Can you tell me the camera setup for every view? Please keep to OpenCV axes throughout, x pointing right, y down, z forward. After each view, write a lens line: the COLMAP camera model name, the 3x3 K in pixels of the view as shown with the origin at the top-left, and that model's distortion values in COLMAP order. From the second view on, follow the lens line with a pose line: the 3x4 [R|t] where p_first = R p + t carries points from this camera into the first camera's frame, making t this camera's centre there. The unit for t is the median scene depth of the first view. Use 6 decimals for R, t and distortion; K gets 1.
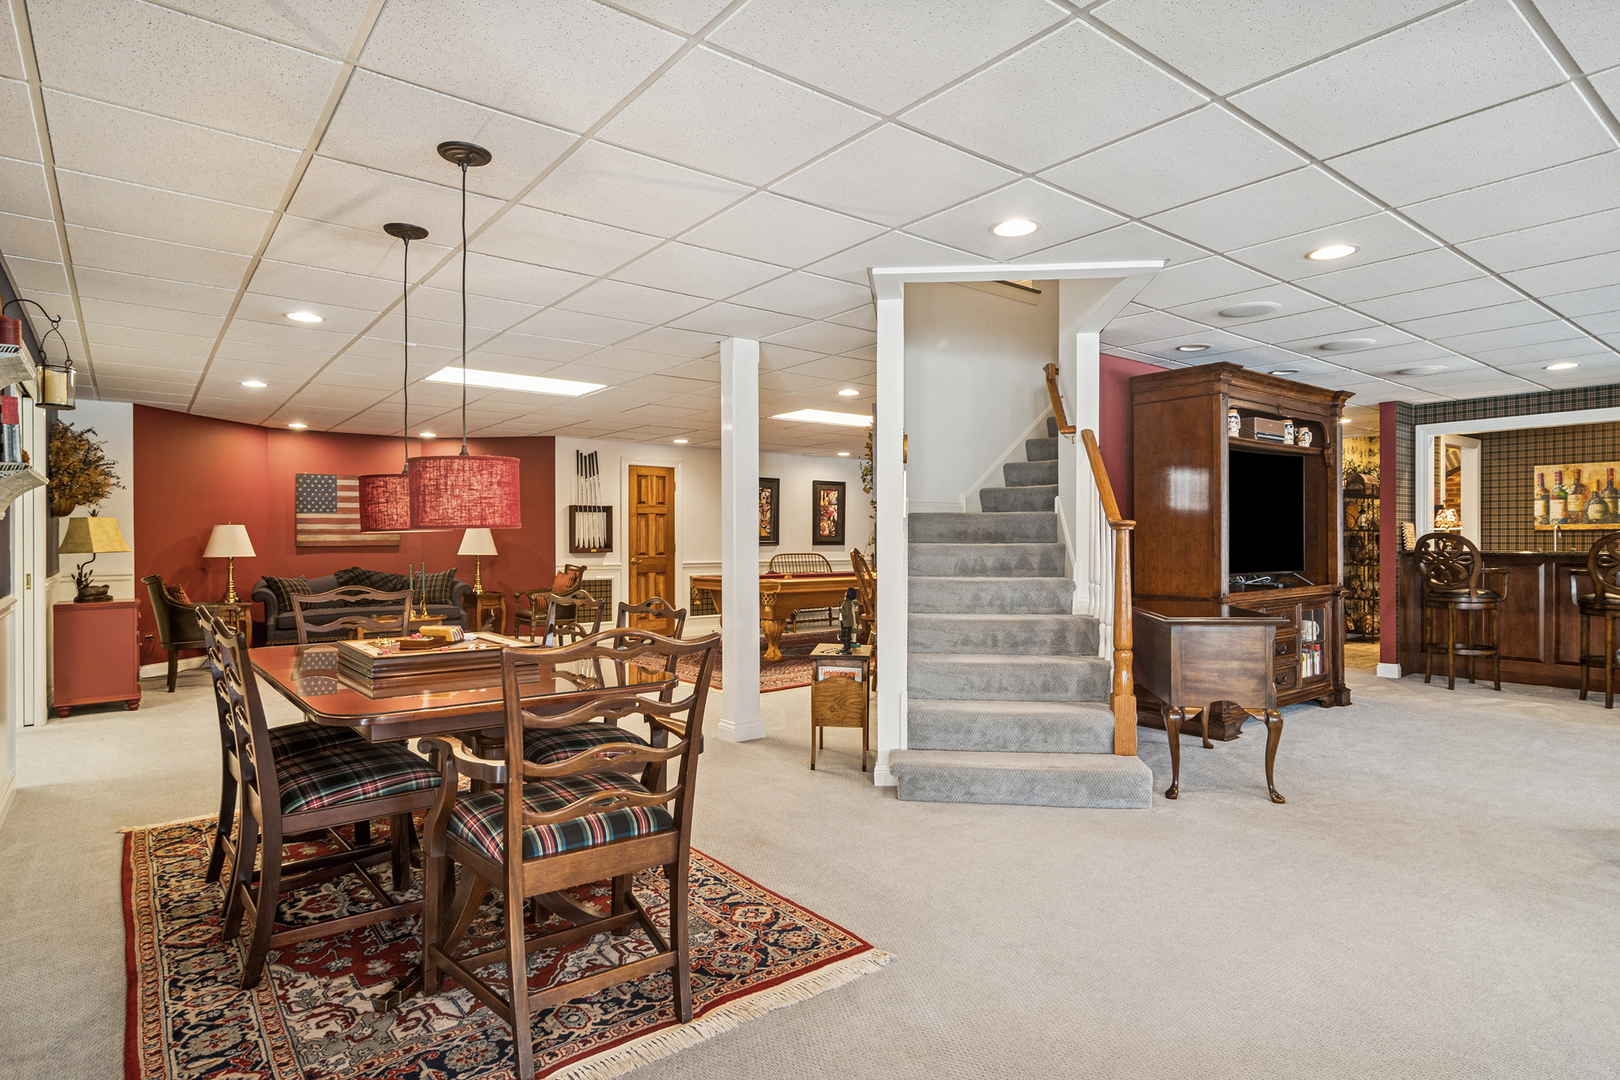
lens RADIAL K [[874.8, 0, 807.8], [0, 874.8, 535.8], [0, 0, 1]] dist [0.002807, 0.000860]
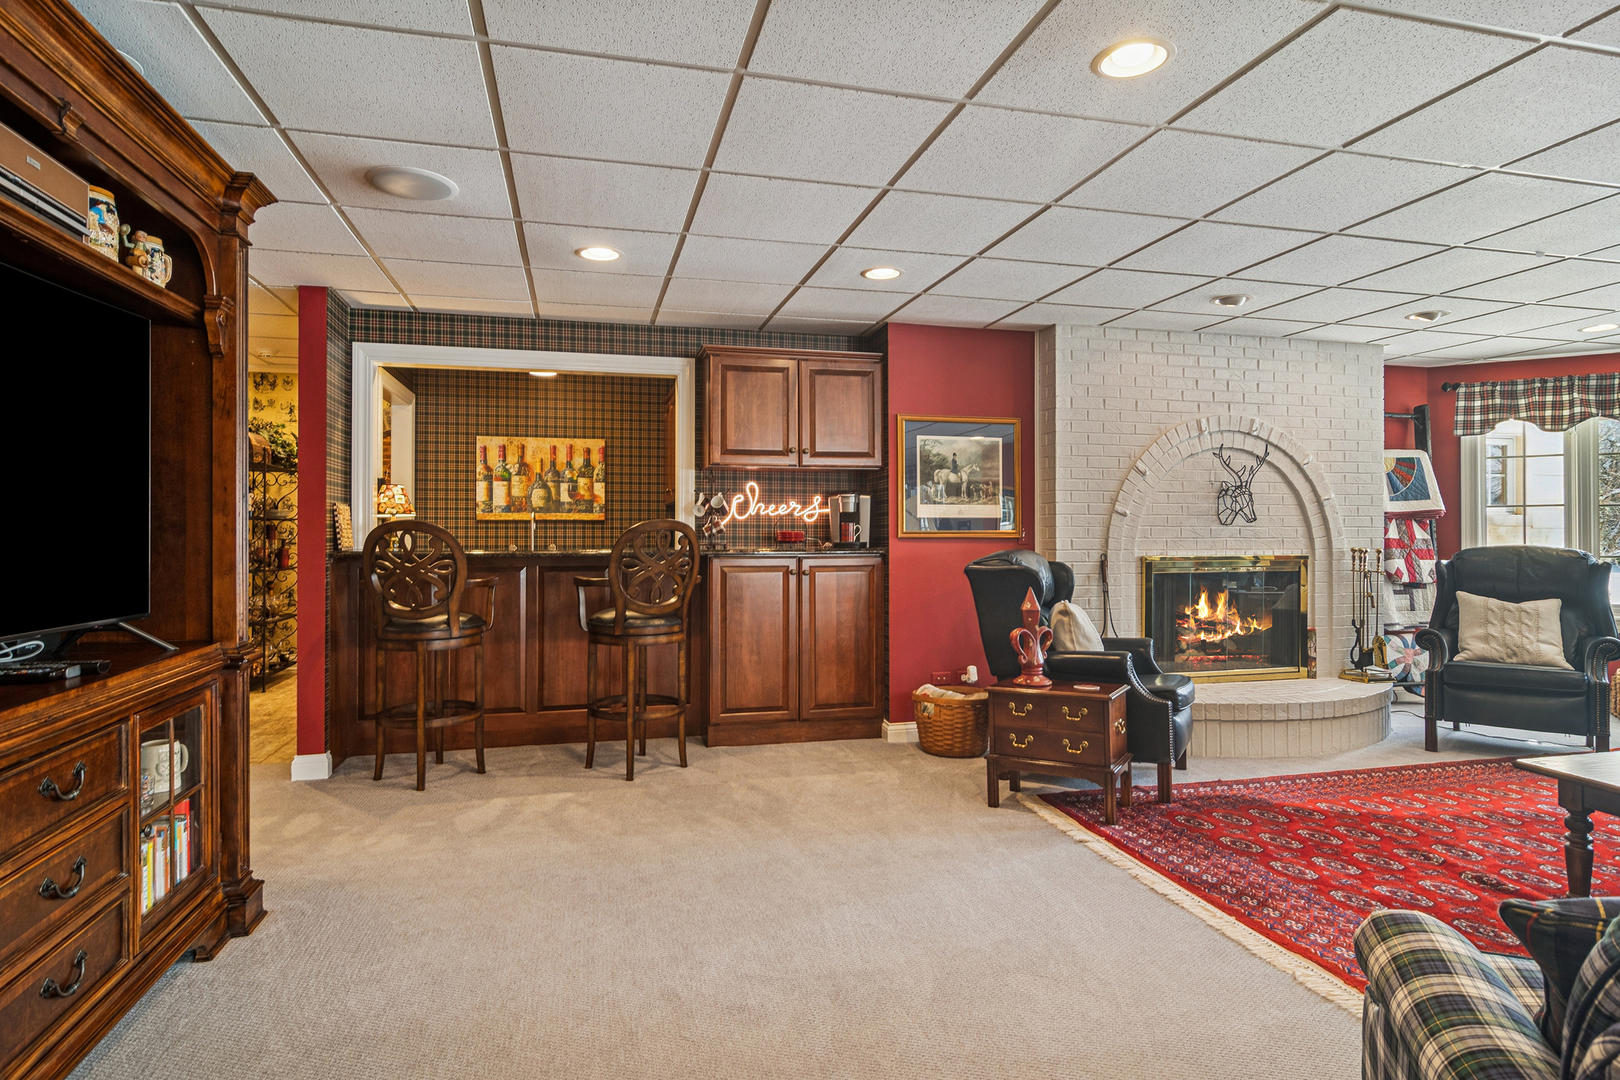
lens RADIAL K [[874.8, 0, 805.2], [0, 874.8, 527.0], [0, 0, 1]] dist [0.002807, 0.000860]
pose [[0.400145, 0.004441, 0.916441, 0.277122], [-0.003268, 0.999989, -0.003418, 0.001499], [-0.916446, -0.001627, 0.400155, 0.489568]]
